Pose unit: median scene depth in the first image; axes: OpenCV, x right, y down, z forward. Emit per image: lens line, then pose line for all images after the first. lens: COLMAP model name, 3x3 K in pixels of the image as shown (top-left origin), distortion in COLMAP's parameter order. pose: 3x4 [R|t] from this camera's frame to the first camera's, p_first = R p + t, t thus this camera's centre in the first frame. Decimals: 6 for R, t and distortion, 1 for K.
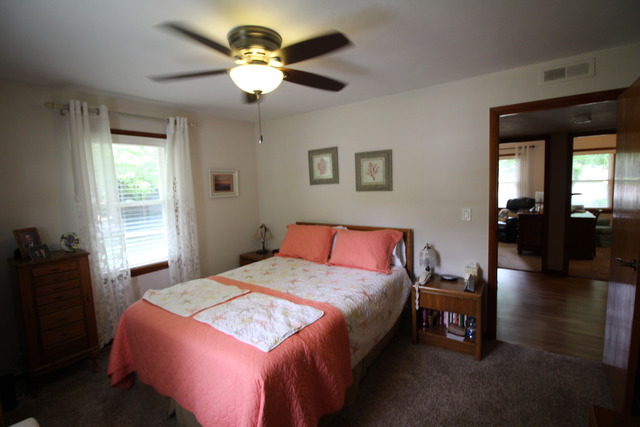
lens RADIAL K [[288.6, 0, 320.0], [0, 288.6, 213.5], [0, 0, 1]] dist [-0.000238, -0.000041]
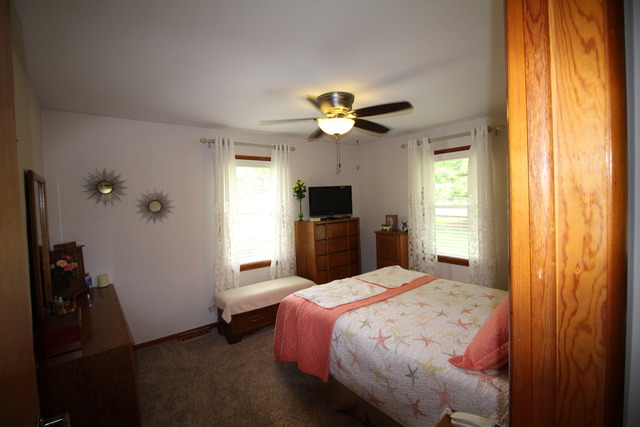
lens RADIAL K [[288.6, 0, 320.0], [0, 288.6, 213.5], [0, 0, 1]] dist [-0.000238, -0.000041]
pose [[-0.255109, 0.095307, -0.962204, 0.822201], [-0.055070, 0.992083, 0.112867, -0.129511], [0.965343, 0.081782, -0.247841, 0.884056]]
